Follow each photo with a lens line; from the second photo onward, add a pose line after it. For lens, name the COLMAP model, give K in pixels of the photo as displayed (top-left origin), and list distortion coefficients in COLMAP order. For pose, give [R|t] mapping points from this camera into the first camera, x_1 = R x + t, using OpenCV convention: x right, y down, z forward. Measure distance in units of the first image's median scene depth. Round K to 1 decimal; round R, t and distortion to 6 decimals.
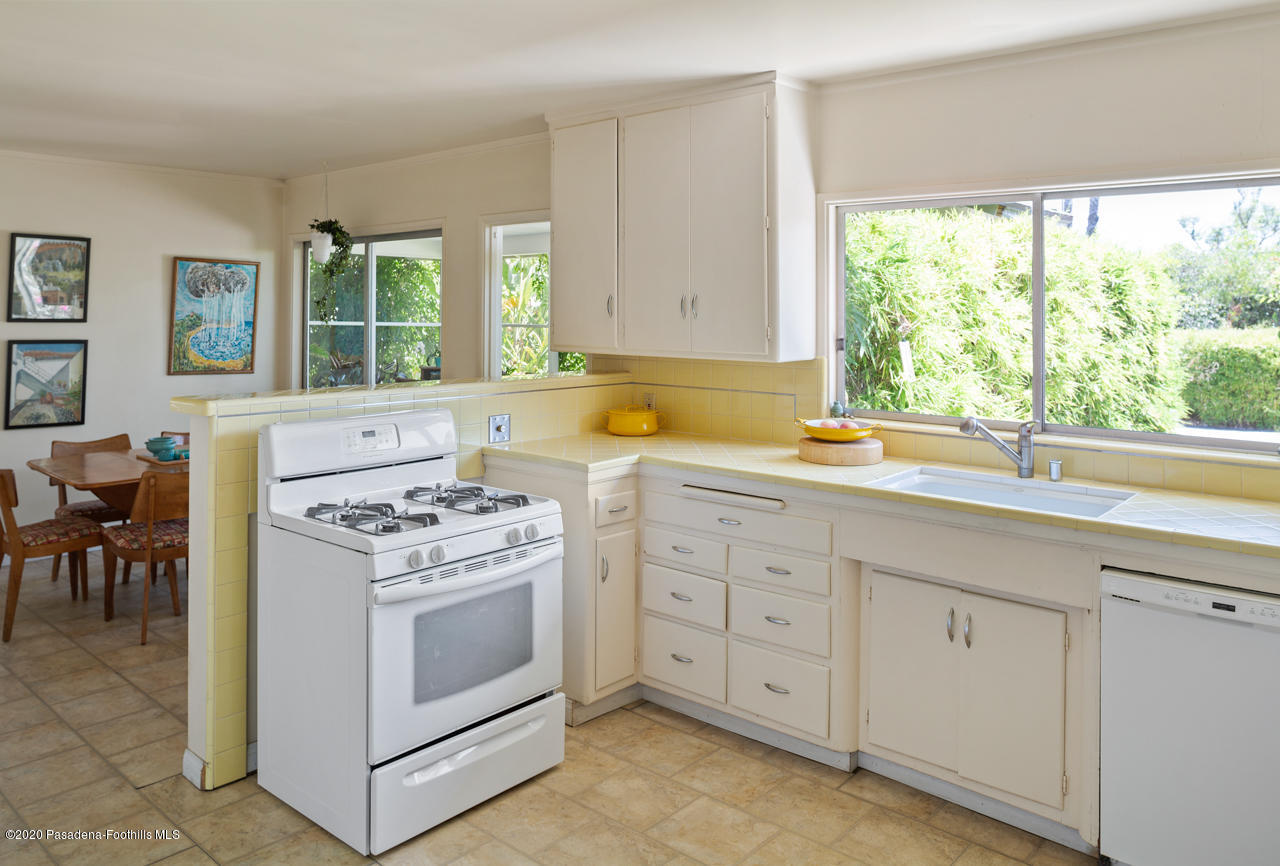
lens RADIAL K [[923.0, 0, 646.8], [0, 923.0, 295.6], [0, 0, 1]] dist [-0.053810, 0.033860]
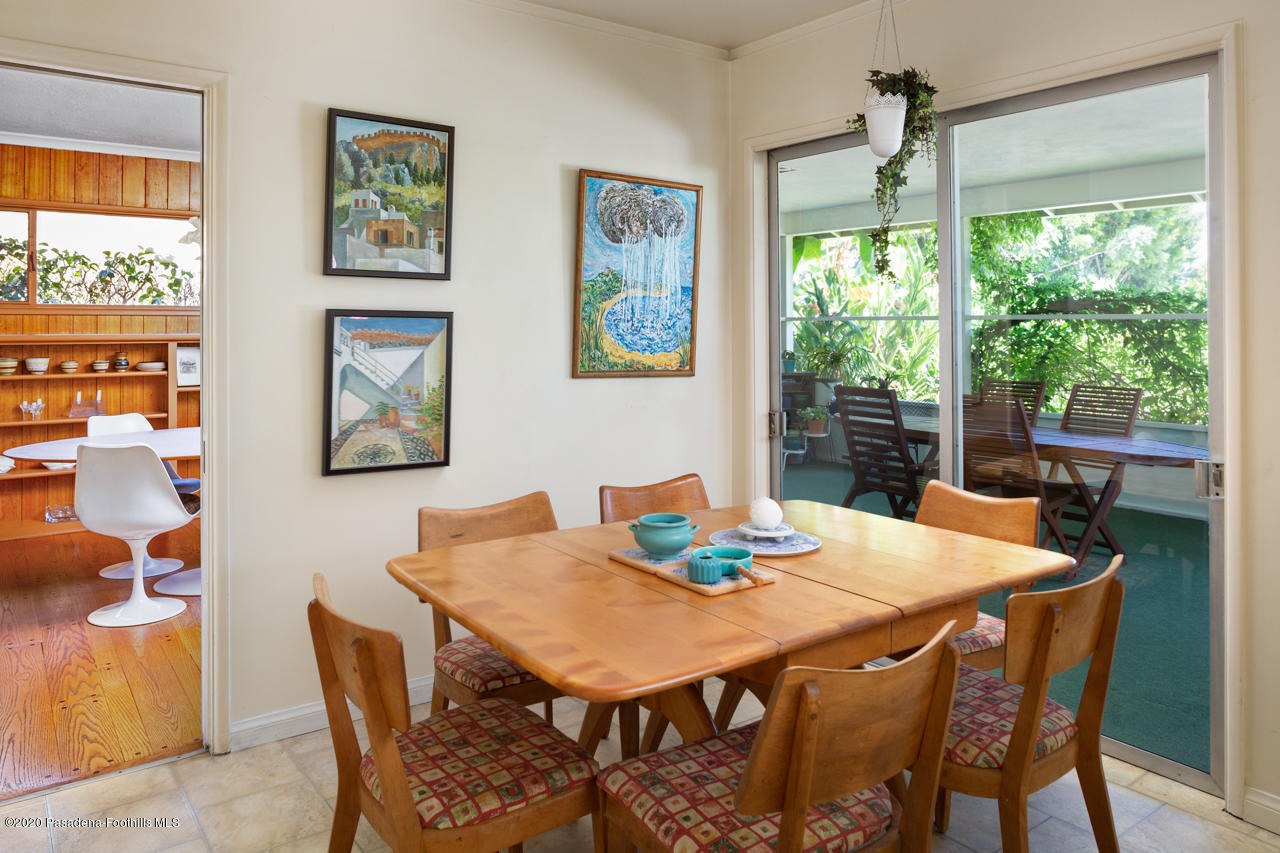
lens RADIAL K [[923.0, 0, 659.7], [0, 923.0, 325.2], [0, 0, 1]] dist [-0.053810, 0.033860]
pose [[0.977956, -0.003316, -0.208785, -0.350446], [0.007515, 0.999785, 0.019320, 0.043578], [0.208676, -0.020463, 0.977771, 0.449362]]
